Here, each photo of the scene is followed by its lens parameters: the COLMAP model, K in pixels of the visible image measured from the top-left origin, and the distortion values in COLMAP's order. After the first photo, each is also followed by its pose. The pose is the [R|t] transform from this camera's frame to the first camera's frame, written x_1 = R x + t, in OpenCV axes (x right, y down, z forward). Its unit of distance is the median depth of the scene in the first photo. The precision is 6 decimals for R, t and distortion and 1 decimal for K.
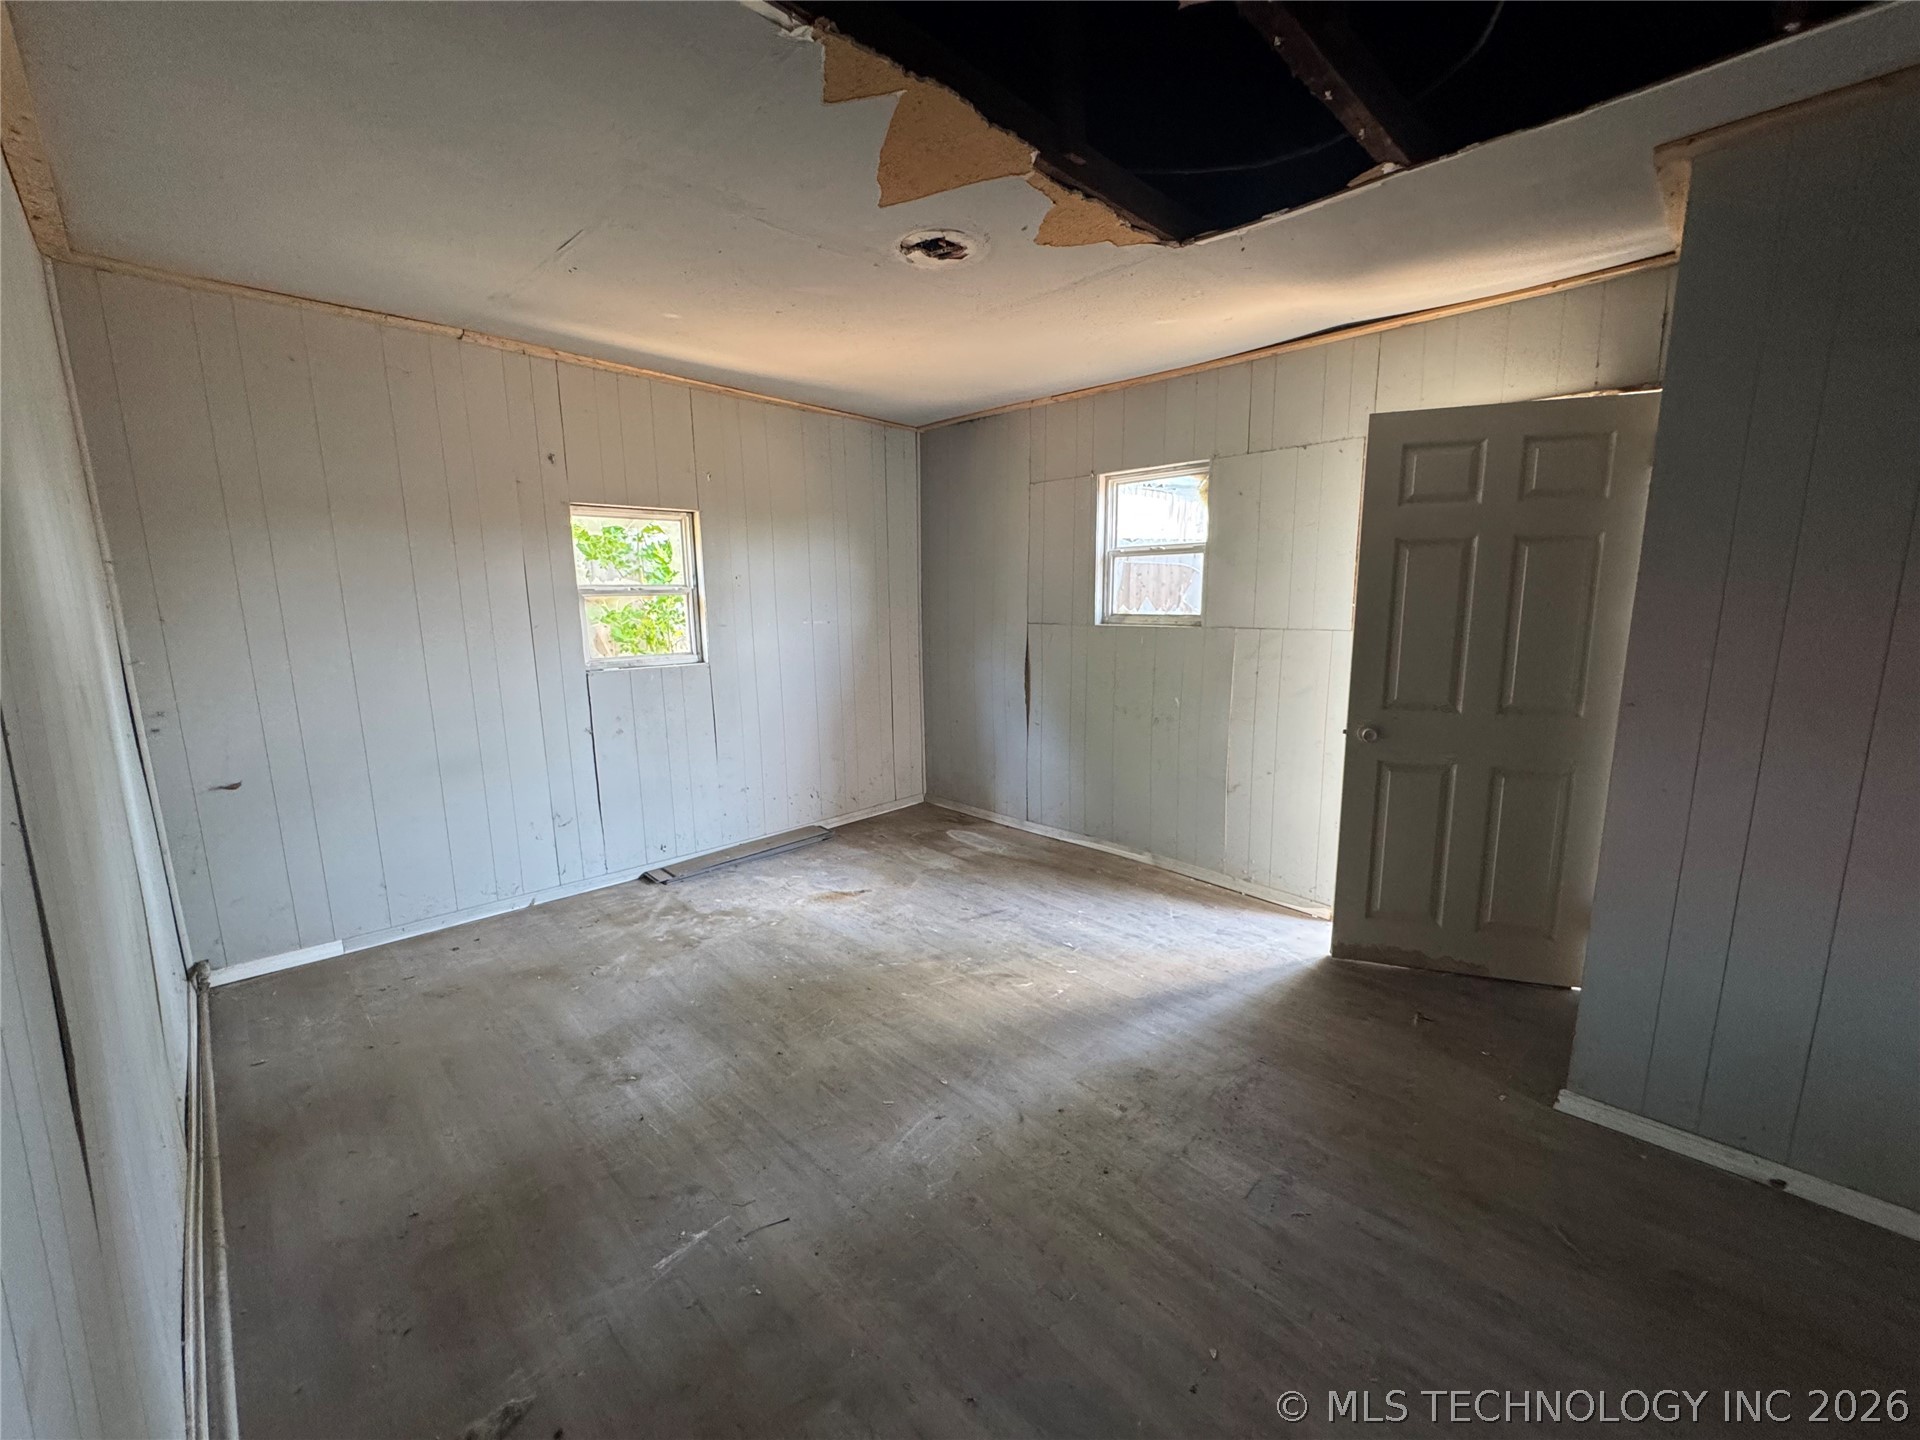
lens RADIAL K [[771.6, 0, 958.5], [0, 771.6, 723.6], [0, 0, 1]] dist [-0.003573, -0.000166]
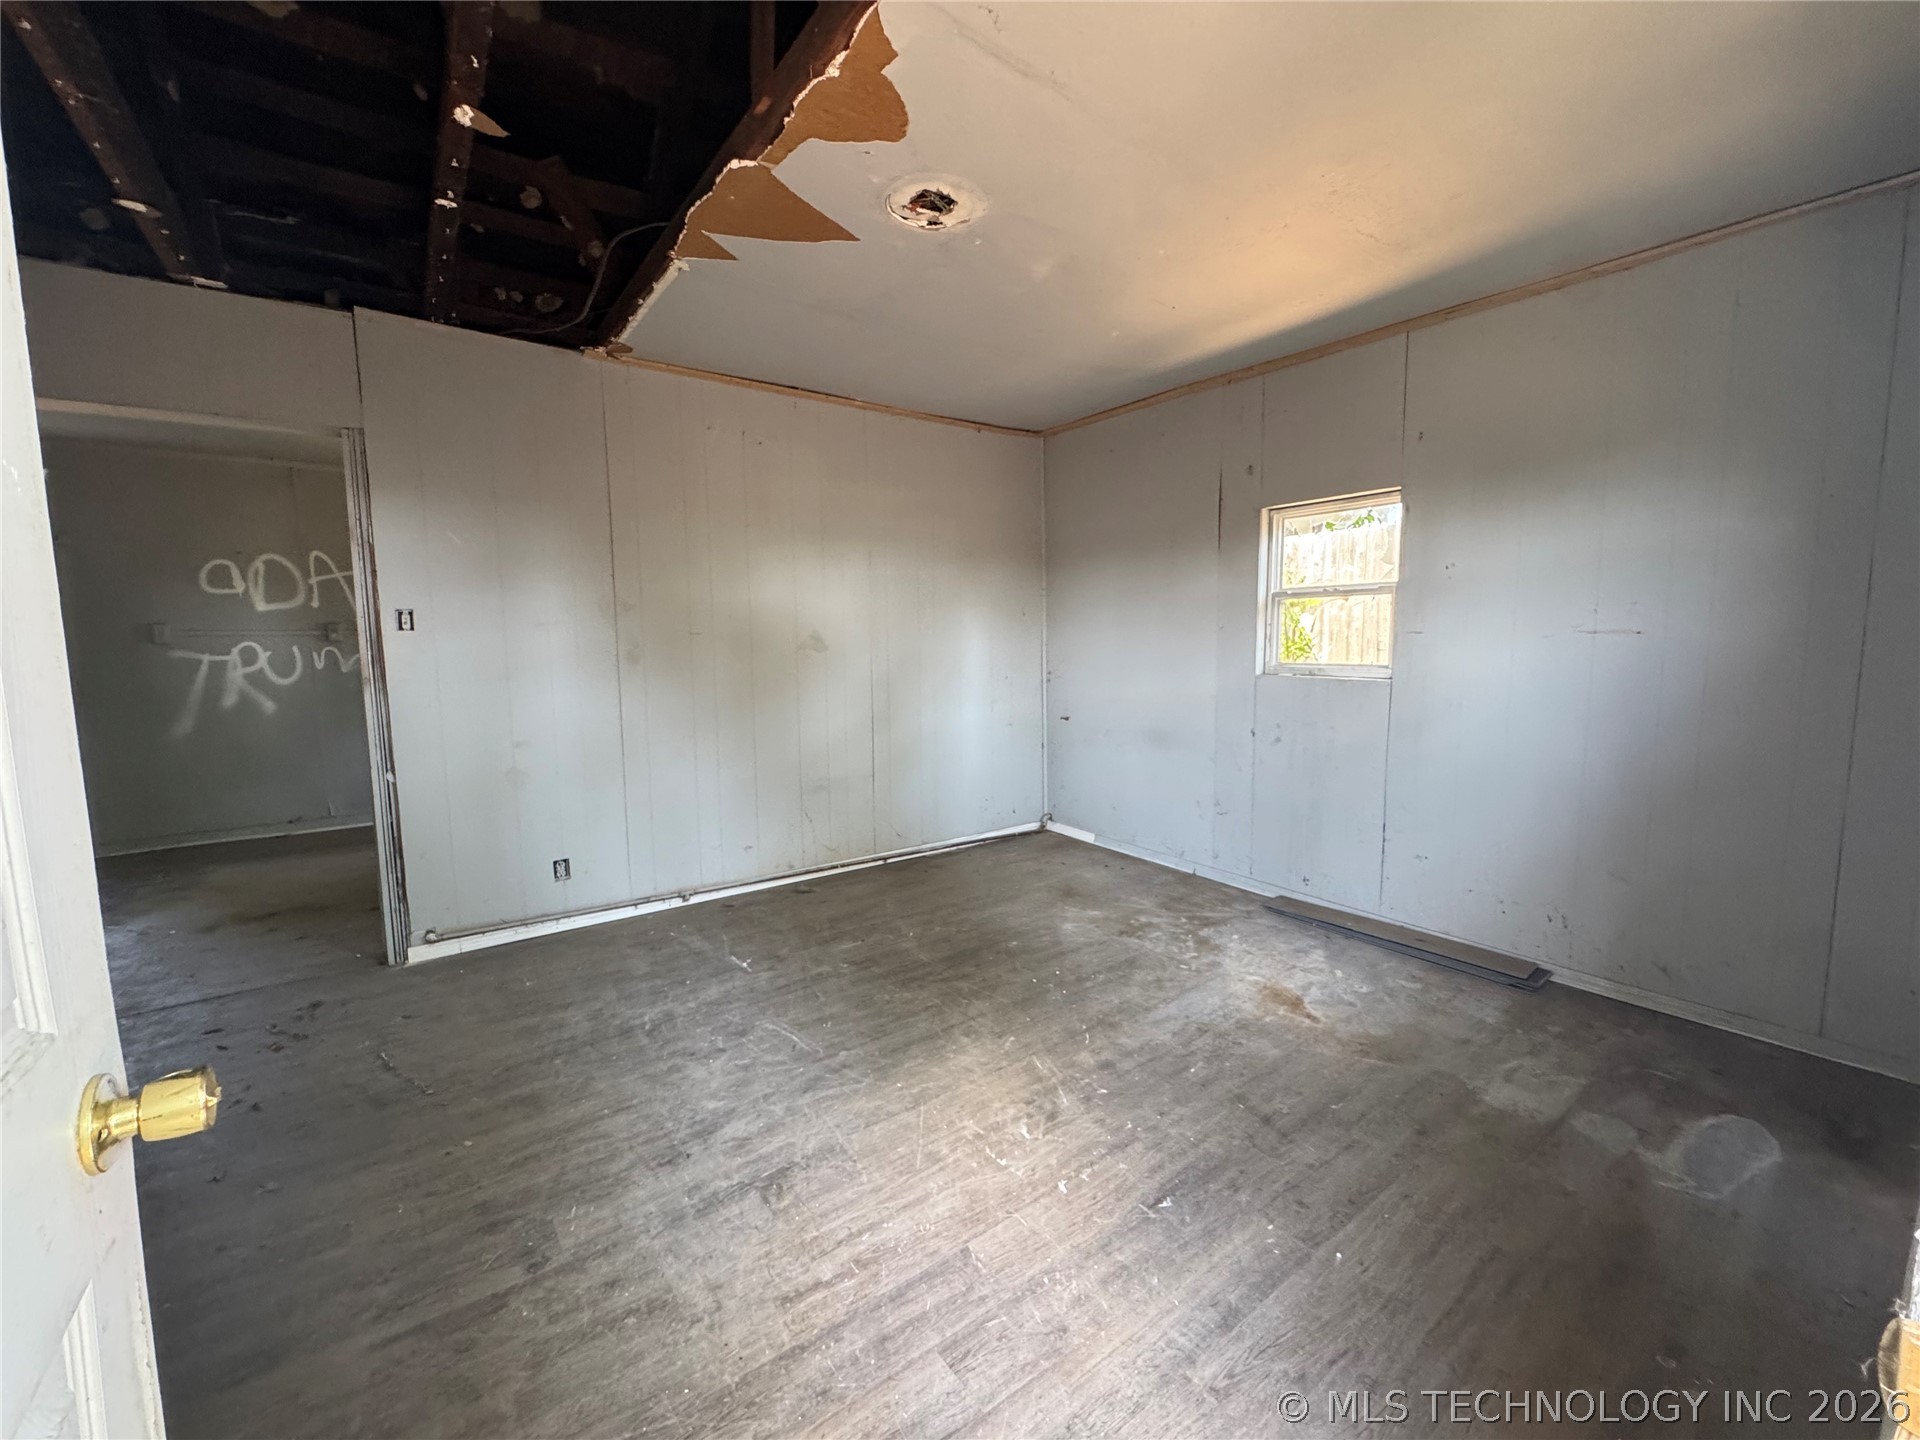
lens RADIAL K [[771.6, 0, 957.1], [0, 771.6, 715.3], [0, 0, 1]] dist [-0.003573, -0.000166]
pose [[-0.155600, 0.107943, -0.981905, 0.585756], [-0.159765, 0.978175, 0.132850, -0.086594], [0.974815, 0.177545, -0.134958, 0.769215]]
